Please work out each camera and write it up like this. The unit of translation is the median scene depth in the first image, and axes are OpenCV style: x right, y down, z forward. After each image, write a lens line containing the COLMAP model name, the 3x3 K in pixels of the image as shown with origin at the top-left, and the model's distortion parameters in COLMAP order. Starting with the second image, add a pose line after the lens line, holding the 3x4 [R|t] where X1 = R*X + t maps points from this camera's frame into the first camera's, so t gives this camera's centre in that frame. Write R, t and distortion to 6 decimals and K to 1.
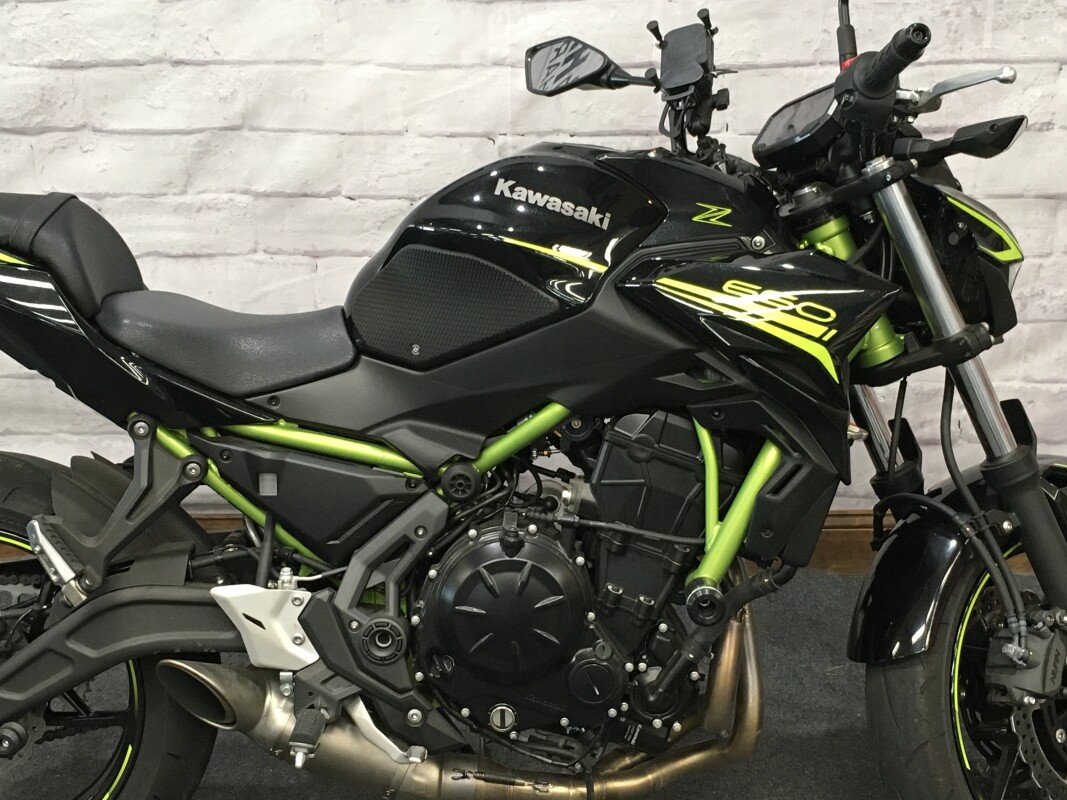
lens RADIAL K [[1694.9, 0, 529.7], [0, 1694.9, 403.1], [0, 0, 1]] dist [0.052513, 0.000000]
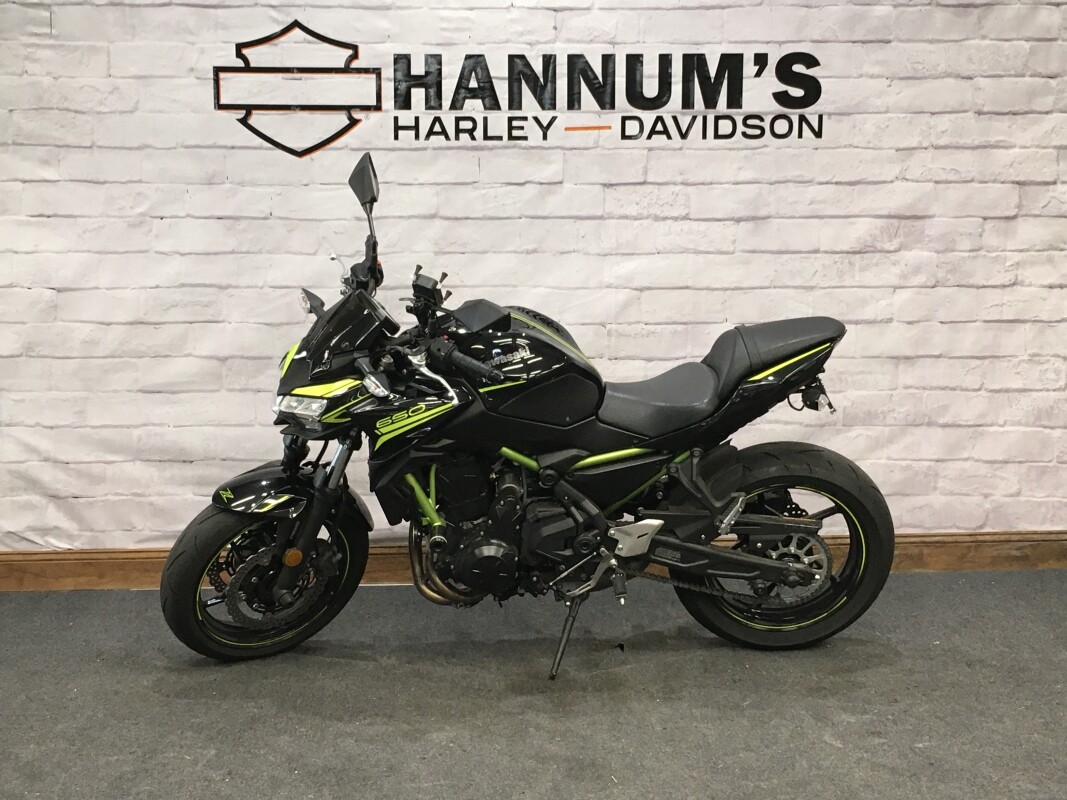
lens RADIAL K [[1608.2, 0, 533.7], [0, 1608.2, 400.6], [0, 0, 1]] dist [0.040464, 0.000000]
pose [[0.997712, -0.000653, 0.067601, -0.292209], [0.015371, 0.975956, -0.217426, 0.414781], [-0.065833, 0.217967, 0.973733, -0.958877]]
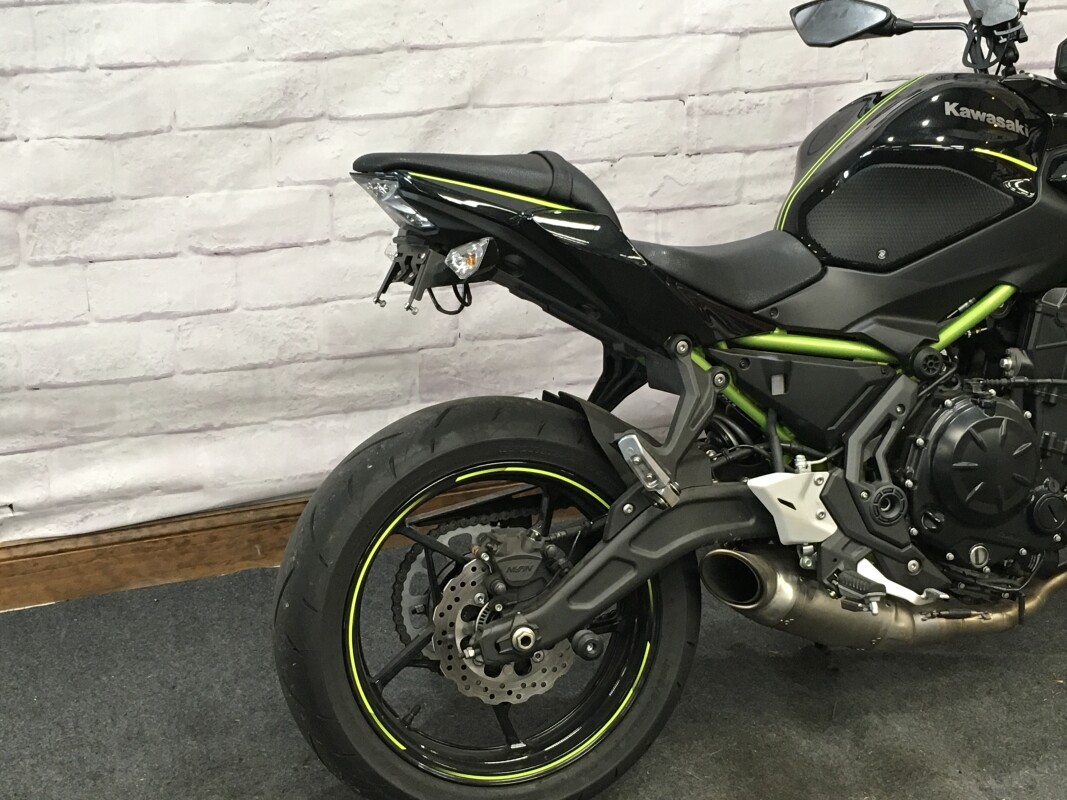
lens RADIAL K [[1694.9, 0, 530.7], [0, 1694.9, 399.9], [0, 0, 1]] dist [0.052513, 0.000000]
pose [[0.937111, -0.123652, 0.326394, -0.664169], [0.129781, 0.991538, 0.003023, 0.031838], [-0.324006, 0.039527, 0.945229, -0.027027]]
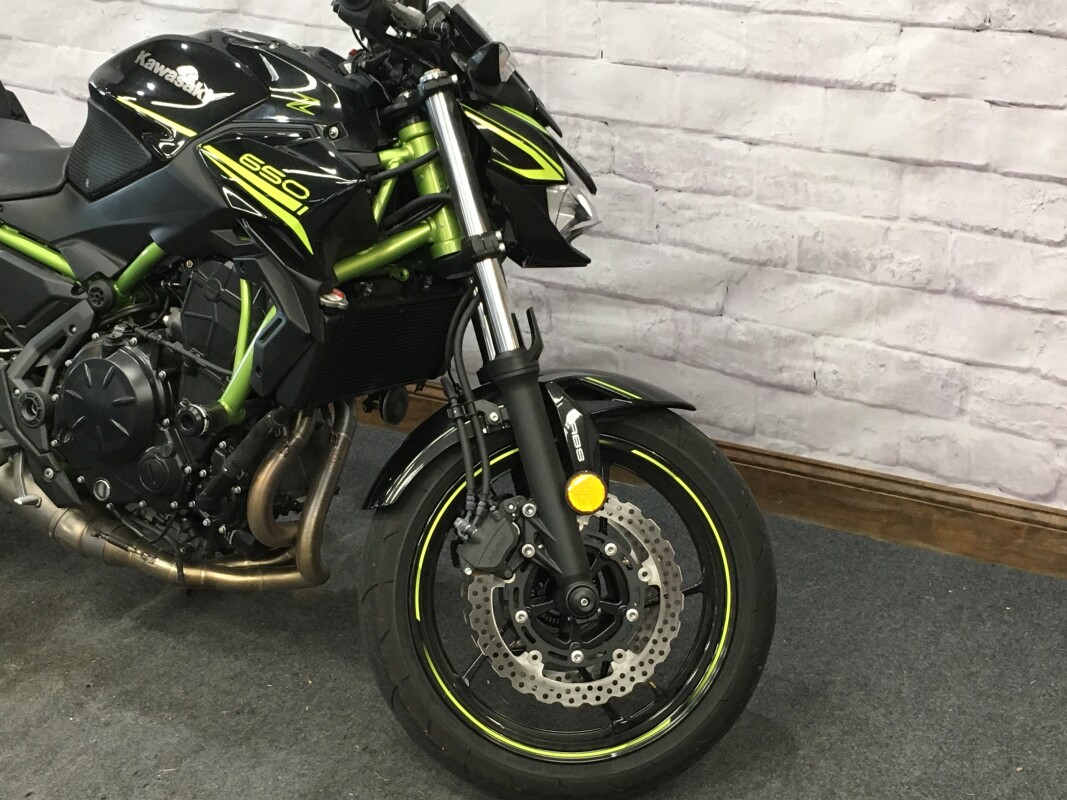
lens RADIAL K [[1694.9, 0, 528.6], [0, 1694.9, 400.7], [0, 0, 1]] dist [0.052513, 0.000000]
pose [[0.888045, 0.190692, -0.418346, 0.739922], [-0.177466, 0.981583, 0.070712, -0.019670], [0.424126, 0.011447, 0.905531, 0.011886]]
